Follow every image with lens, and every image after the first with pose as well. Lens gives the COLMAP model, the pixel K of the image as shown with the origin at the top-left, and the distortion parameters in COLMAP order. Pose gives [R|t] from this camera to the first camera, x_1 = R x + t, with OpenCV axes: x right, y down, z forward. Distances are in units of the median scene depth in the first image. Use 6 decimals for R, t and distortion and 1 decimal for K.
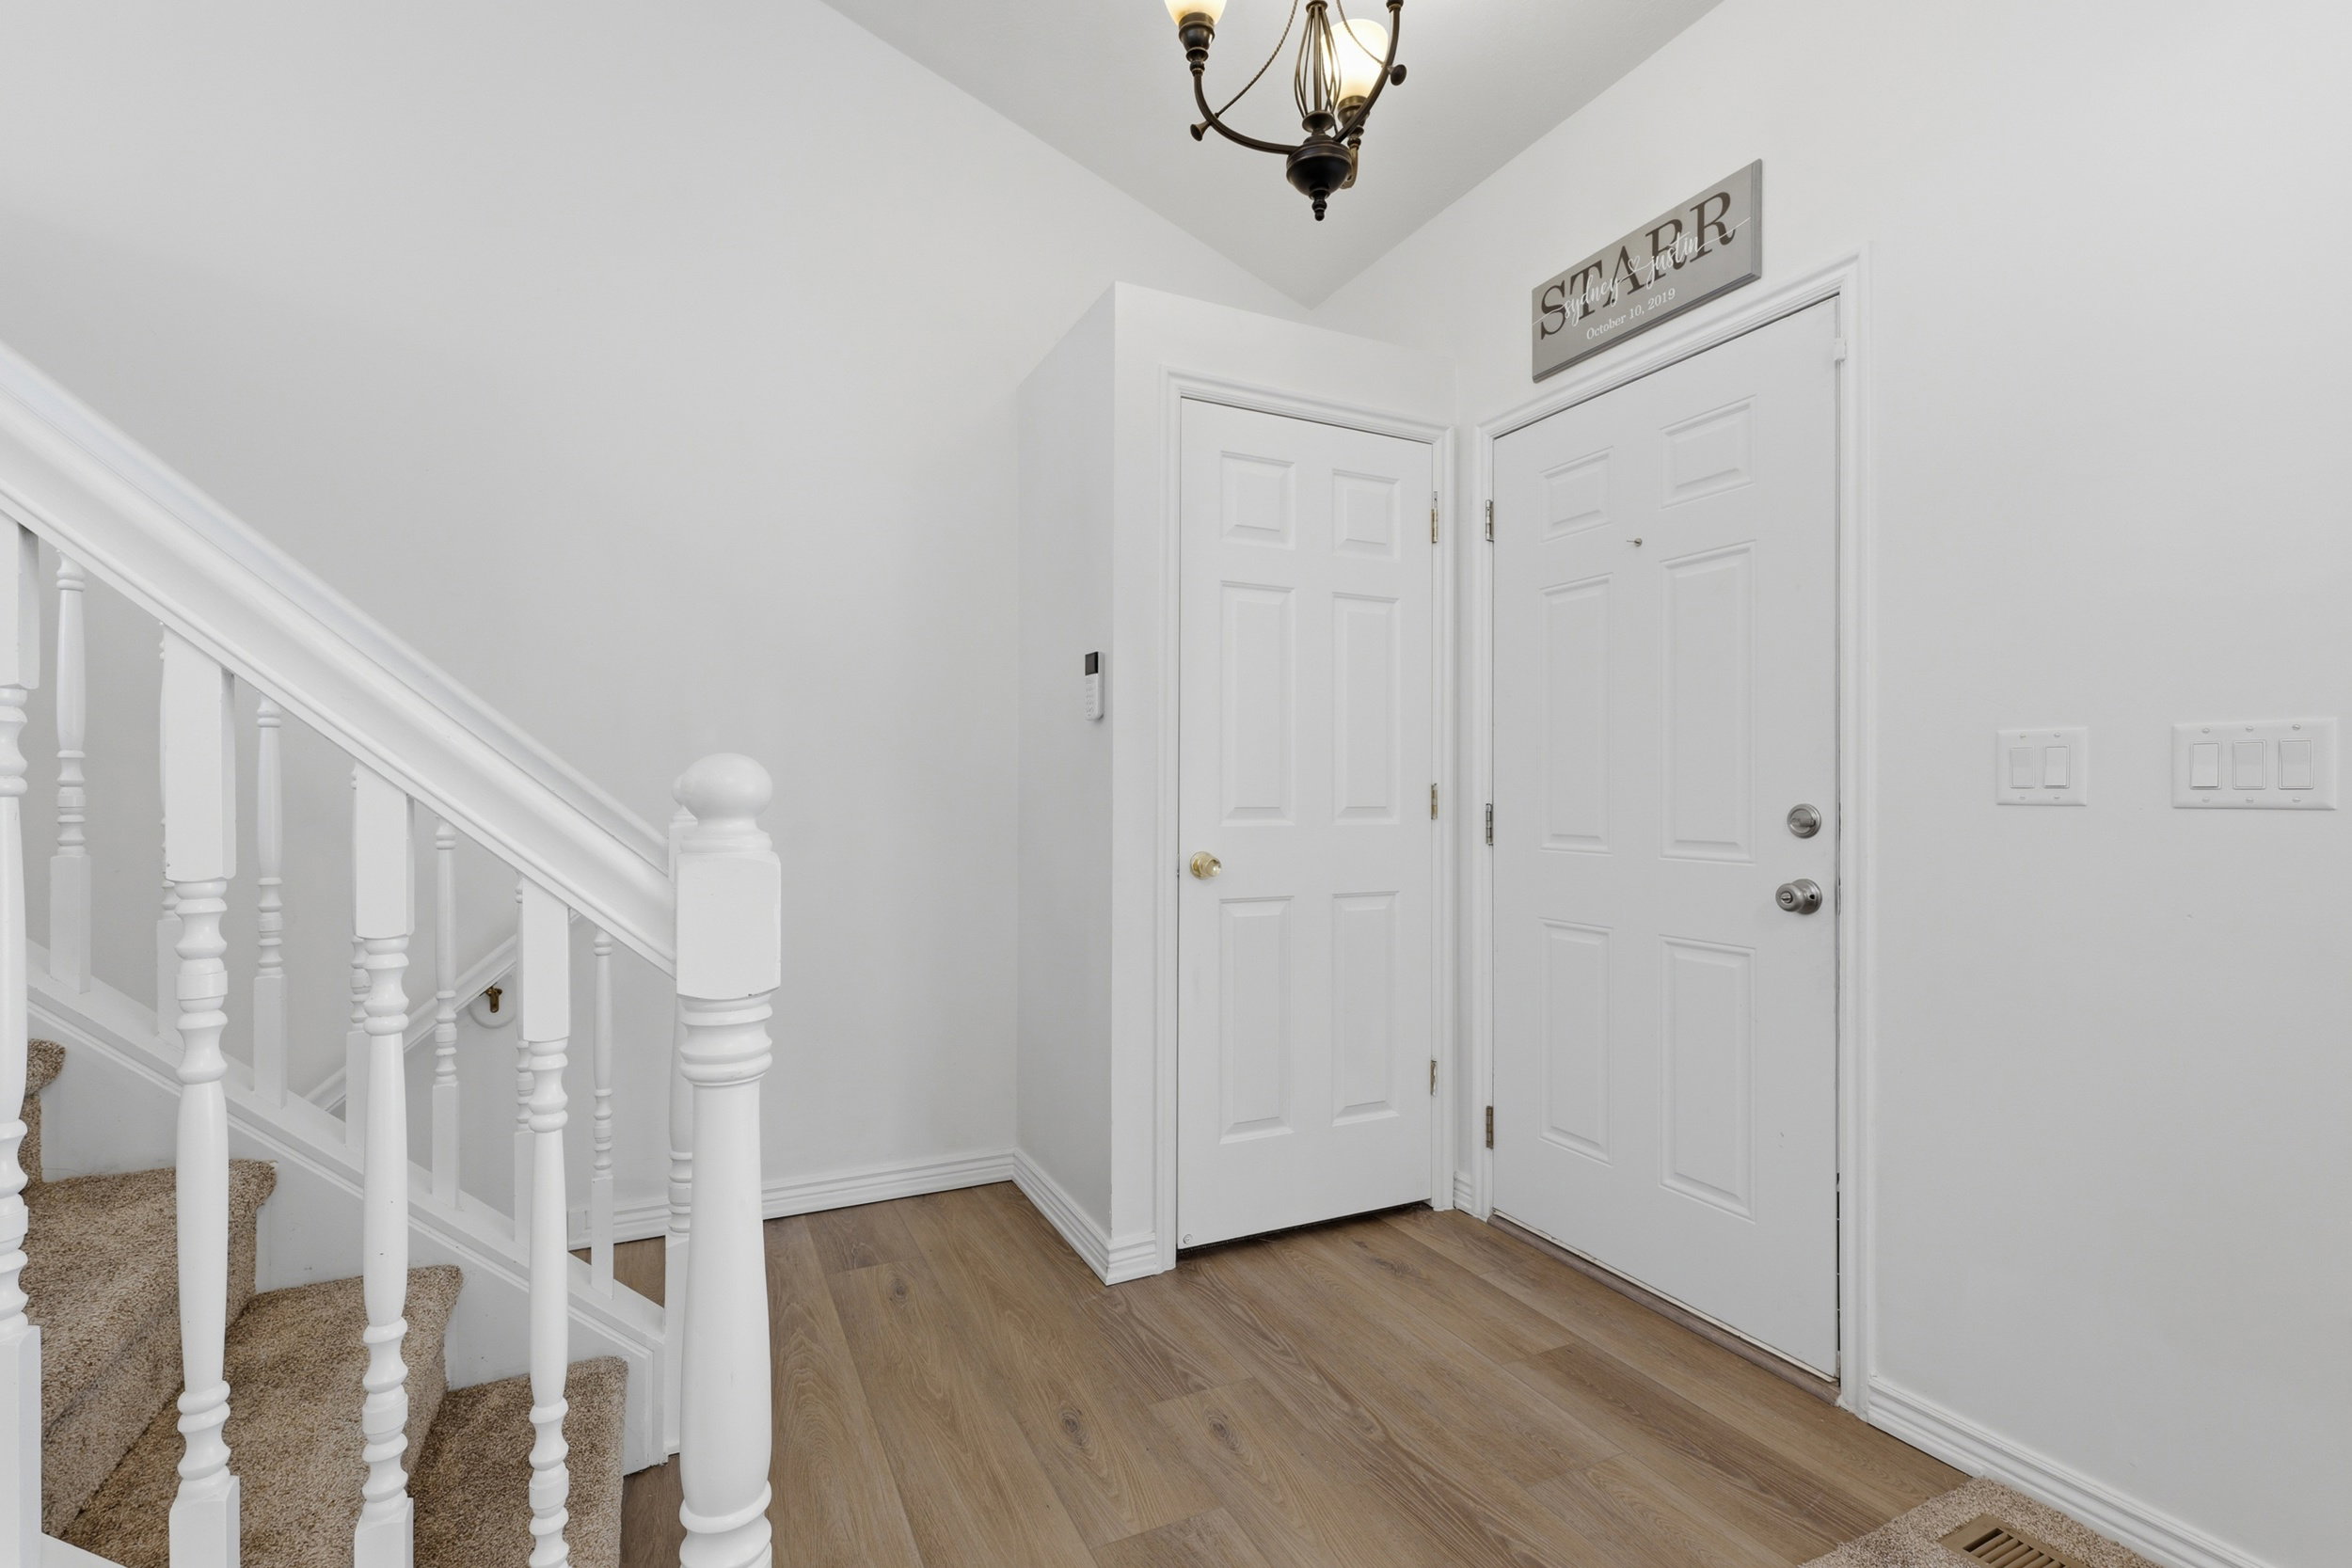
lens RADIAL K [[968.0, 0, 1169.8], [0, 968.0, 777.8], [0, 0, 1]] dist [0.000953, -0.000062]
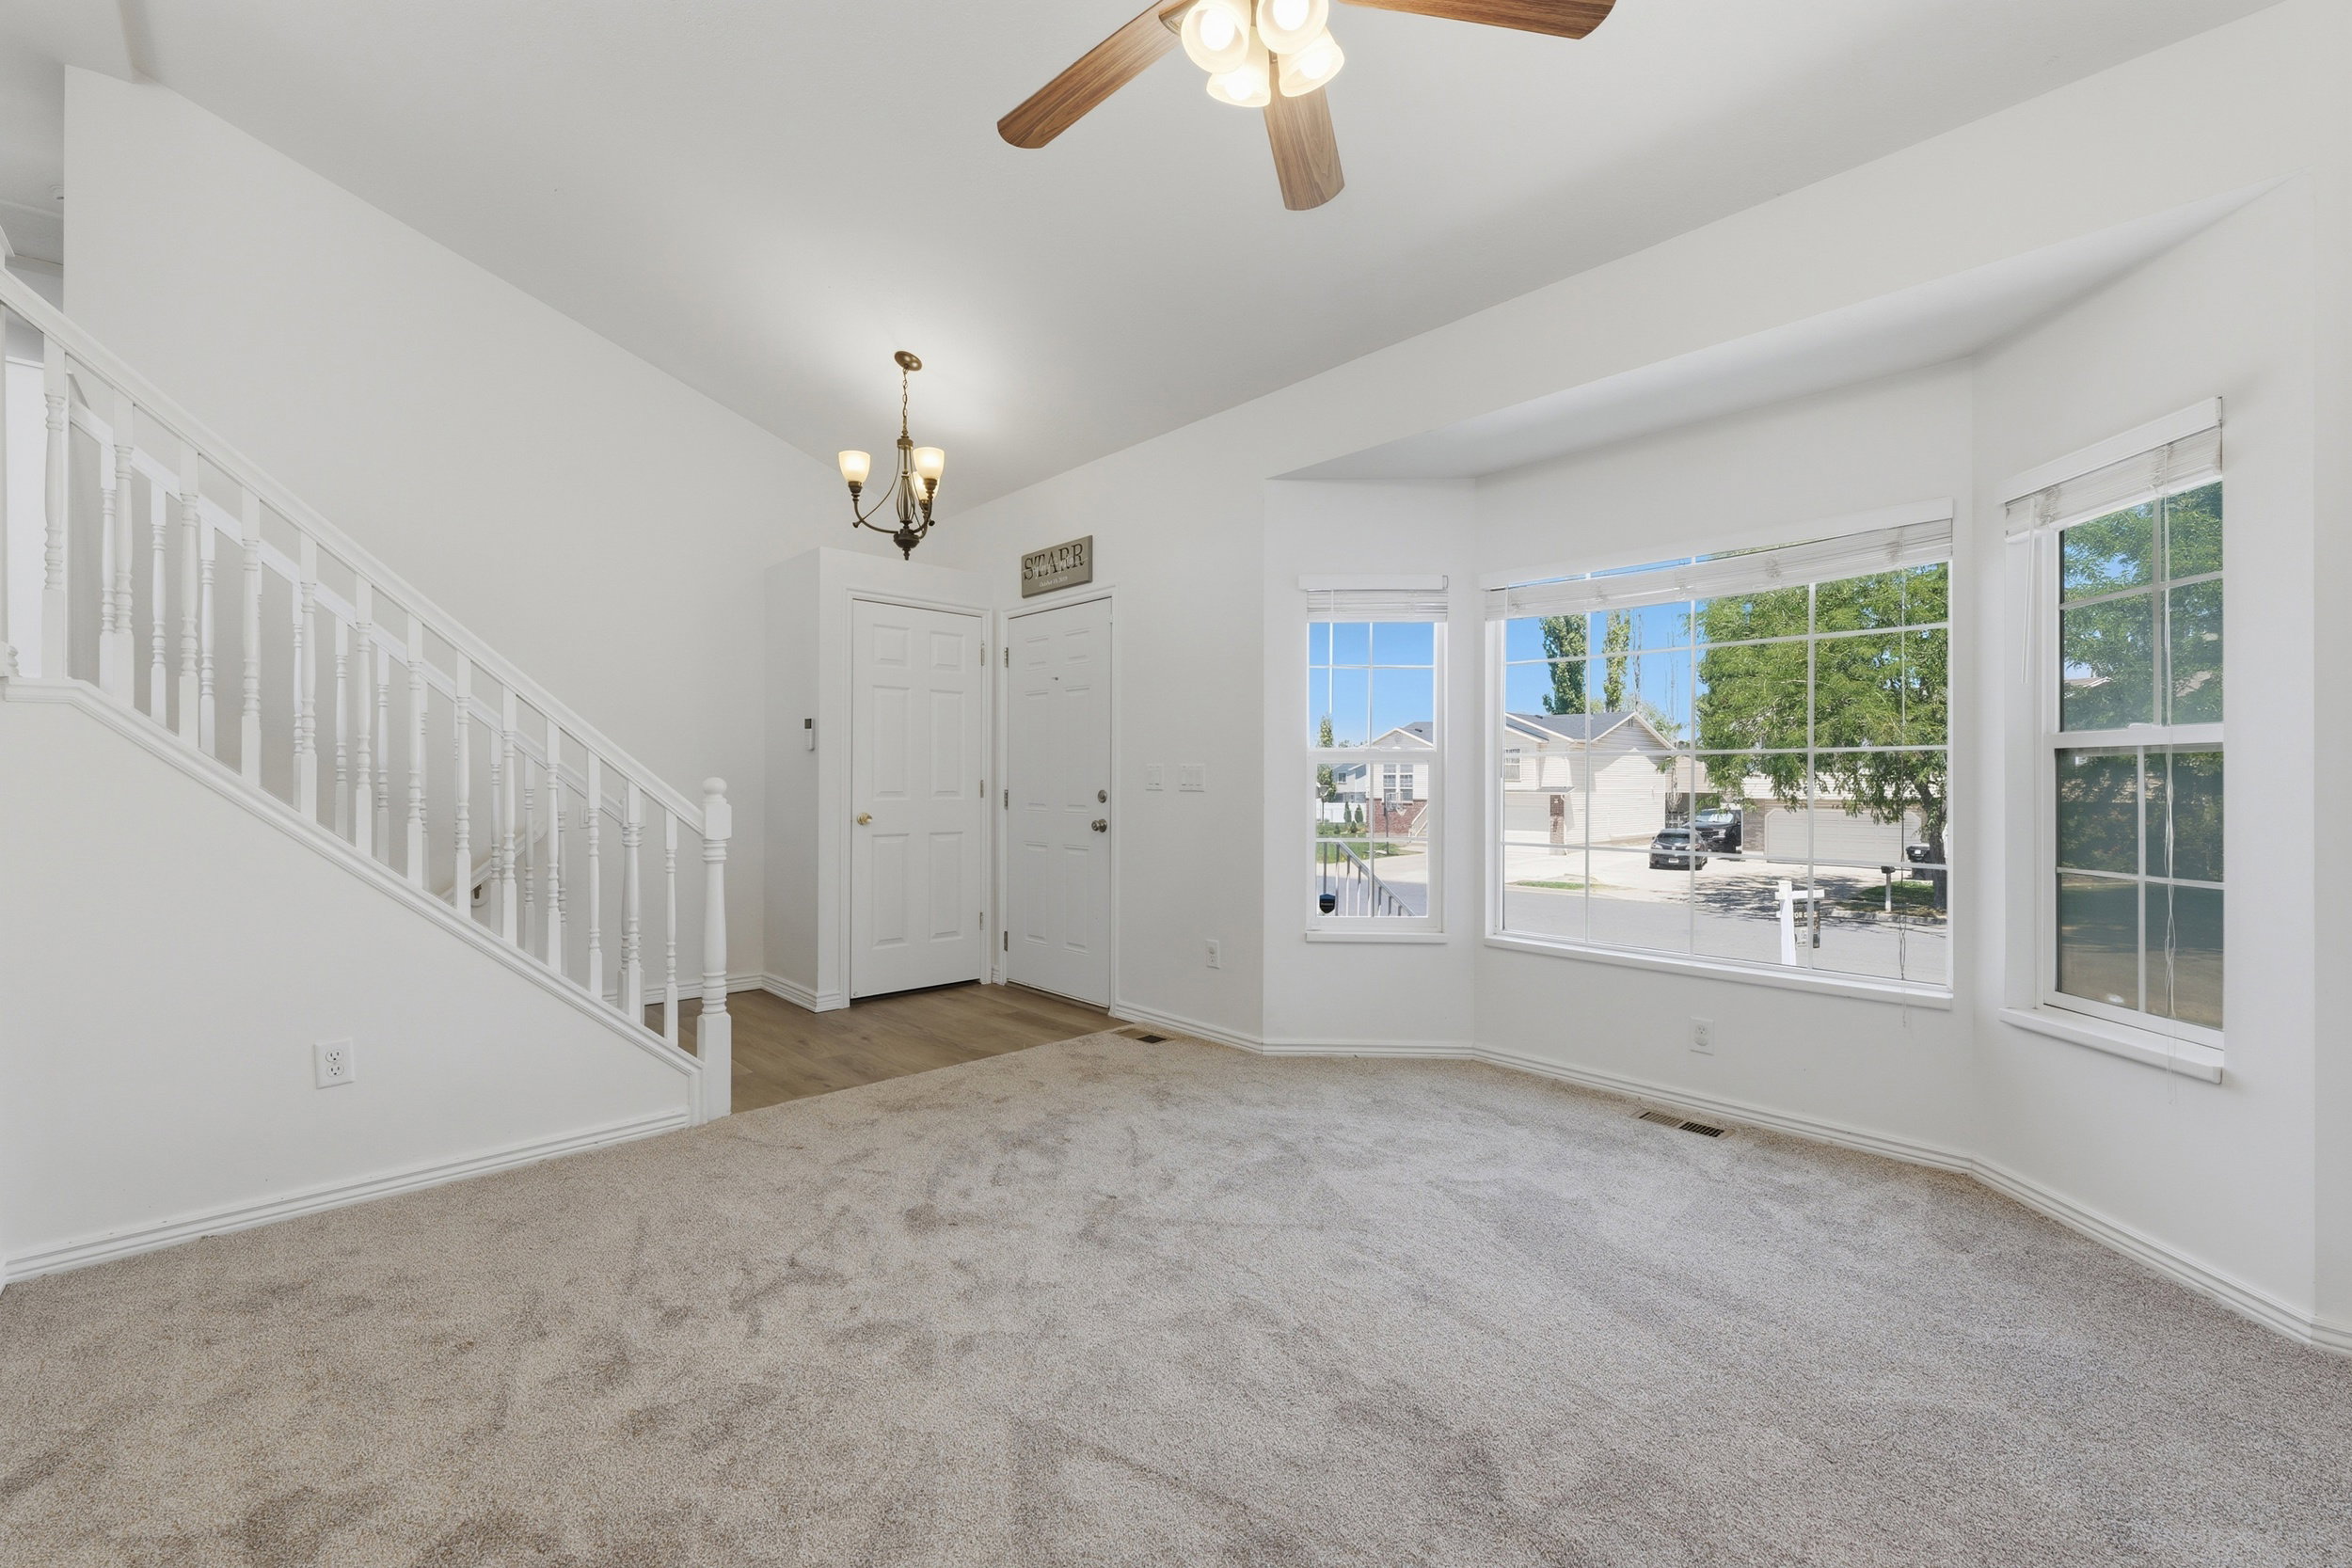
lens RADIAL K [[956.5, 0, 1174.6], [0, 956.5, 781.1], [0, 0, 1]] dist [-0.005587, 0.000145]
pose [[0.954009, 0.001892, 0.299772, 0.057885], [-0.007593, 0.999812, 0.017852, -0.035804], [-0.299681, -0.019307, 0.953844, -1.246936]]
